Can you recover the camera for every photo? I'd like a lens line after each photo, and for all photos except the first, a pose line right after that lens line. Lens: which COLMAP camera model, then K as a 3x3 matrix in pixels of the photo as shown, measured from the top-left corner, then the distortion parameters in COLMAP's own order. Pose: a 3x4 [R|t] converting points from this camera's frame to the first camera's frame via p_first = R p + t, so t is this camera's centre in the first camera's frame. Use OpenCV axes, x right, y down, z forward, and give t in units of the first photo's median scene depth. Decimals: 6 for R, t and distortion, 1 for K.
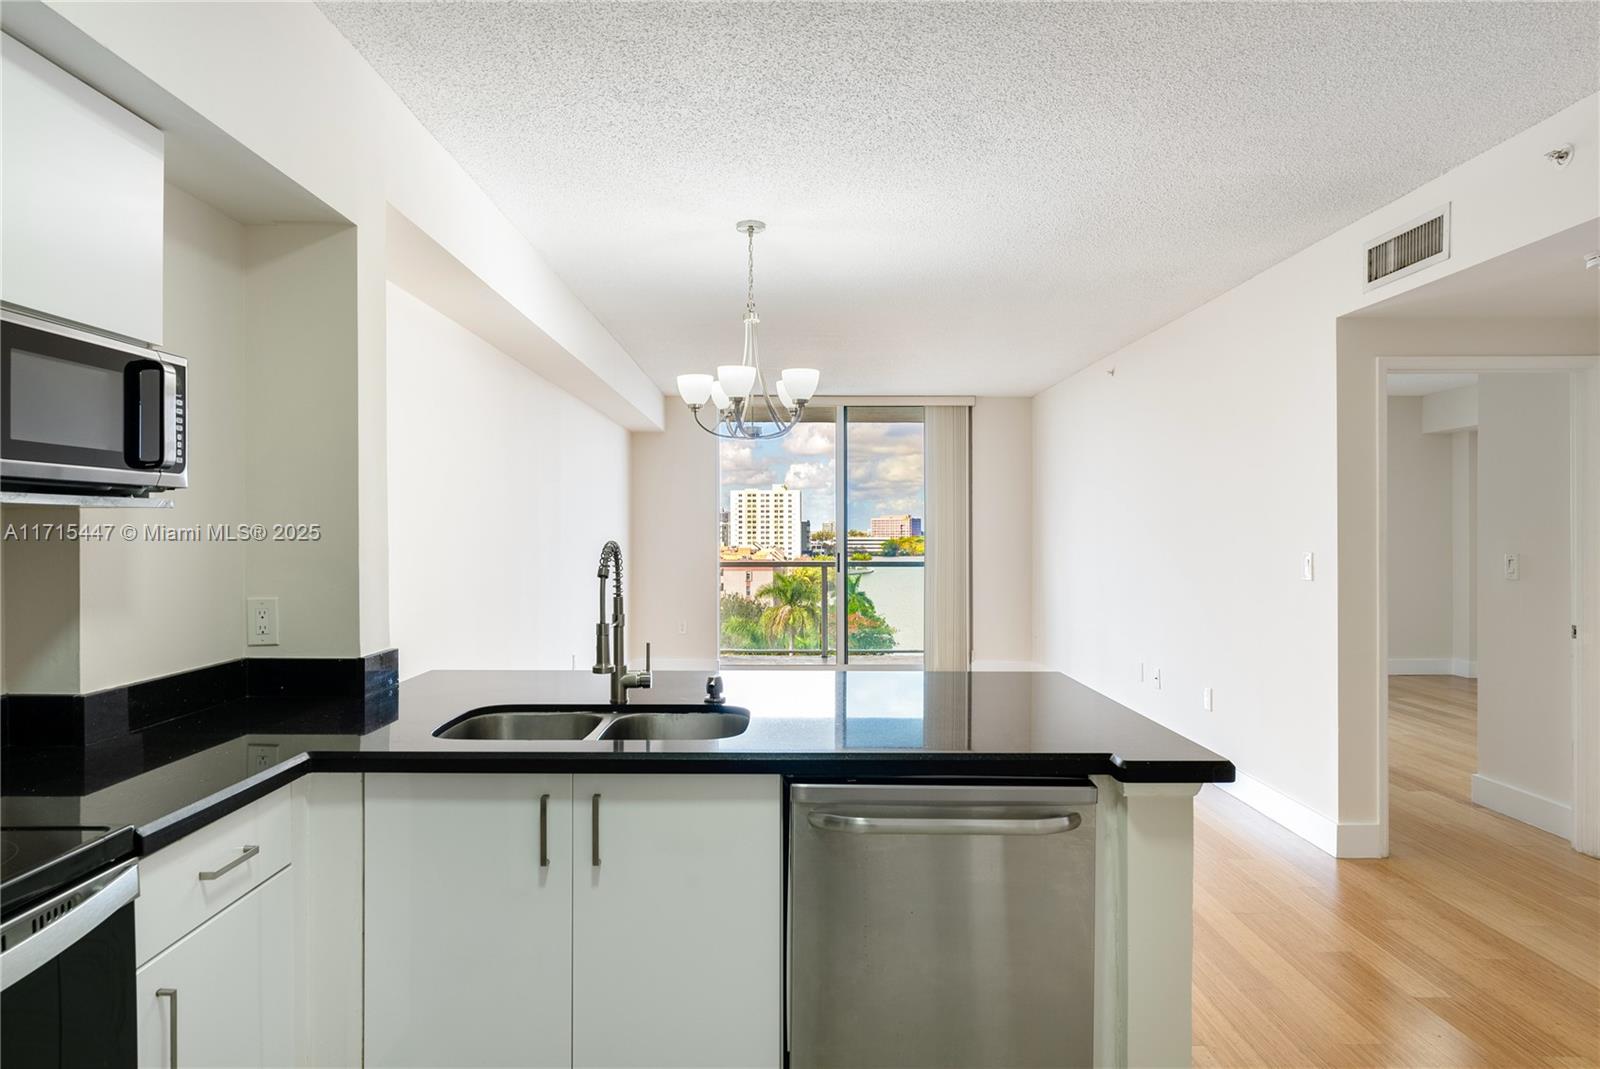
lens RADIAL K [[979.9, 0, 794.4], [0, 979.9, 538.4], [0, 0, 1]] dist [-0.002647, -0.002249]
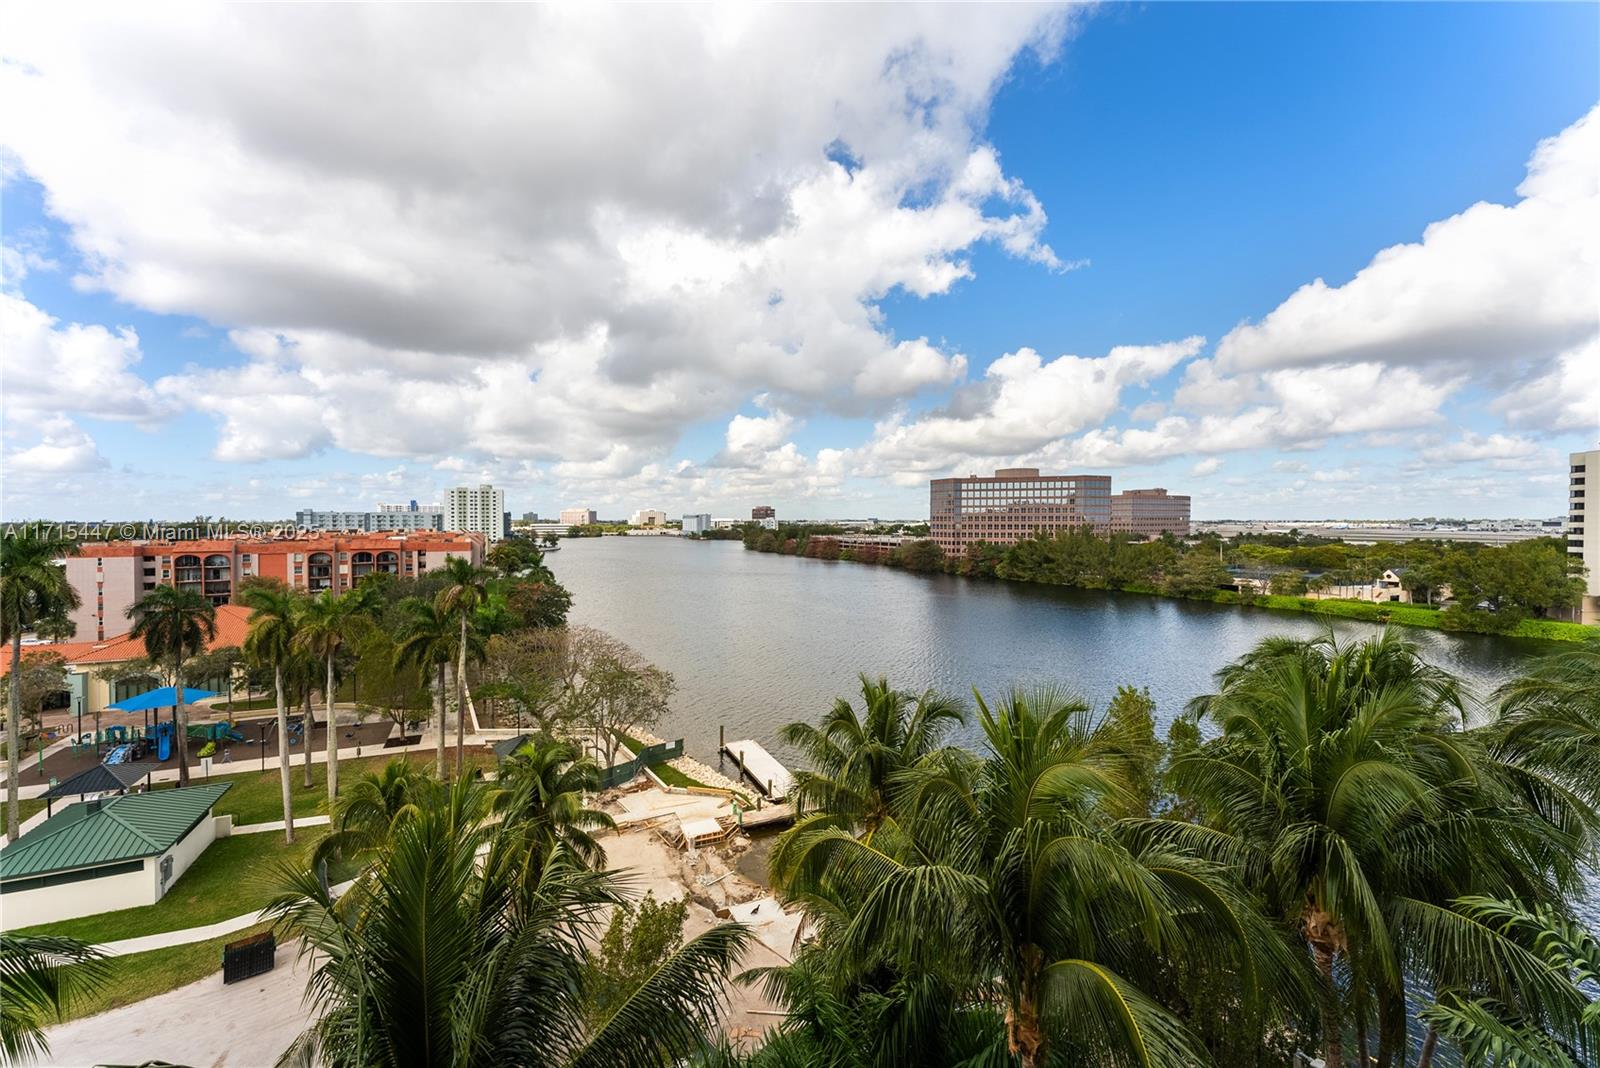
lens RADIAL K [[660.5, 0, 797.7], [0, 660.5, 541.2], [0, 0, 1]] dist [0.006981, 0.000310]
pose [[0.911088, -0.010539, 0.412077, 0.563883], [0.000334, 0.999692, 0.024830, -0.009819], [-0.412212, -0.022485, 0.910811, 2.389899]]
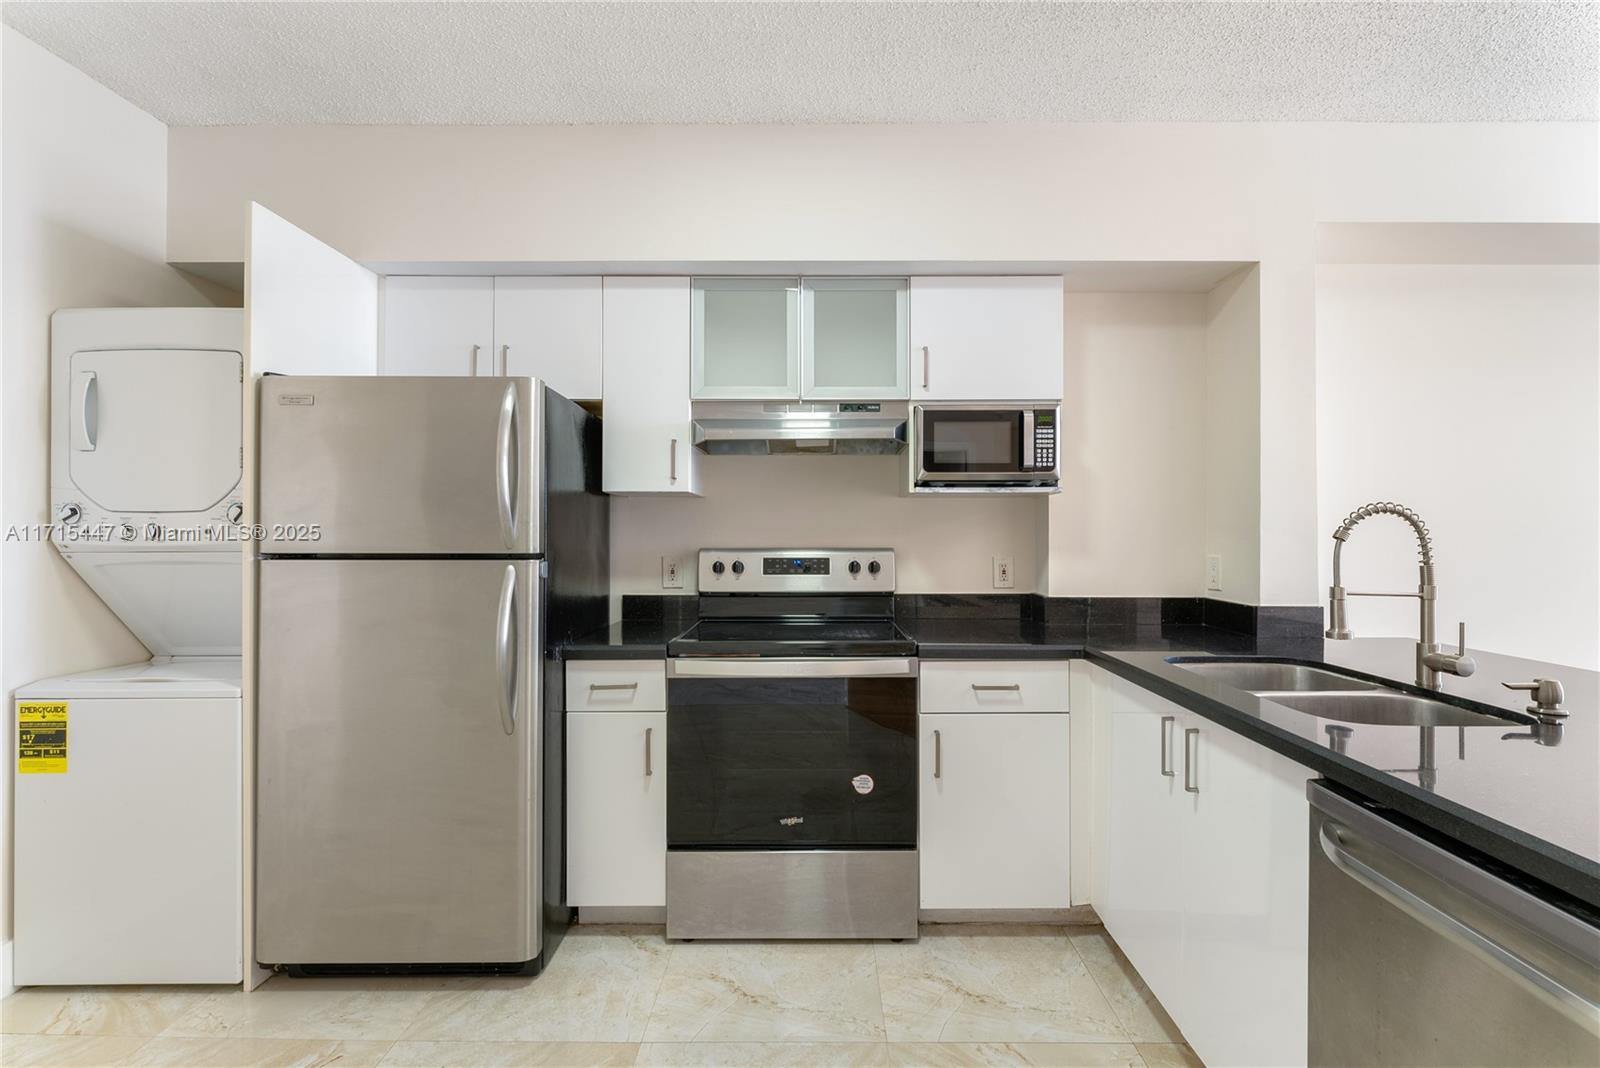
lens RADIAL K [[689.1, 0, 807.7], [0, 689.1, 527.6], [0, 0, 1]] dist [-0.004568, -0.000280]
pose [[-0.008264, -0.006746, -0.999943, 0.242166], [-0.009602, 0.999932, -0.006667, 0.018277], [0.999920, 0.009547, -0.008328, 0.235621]]
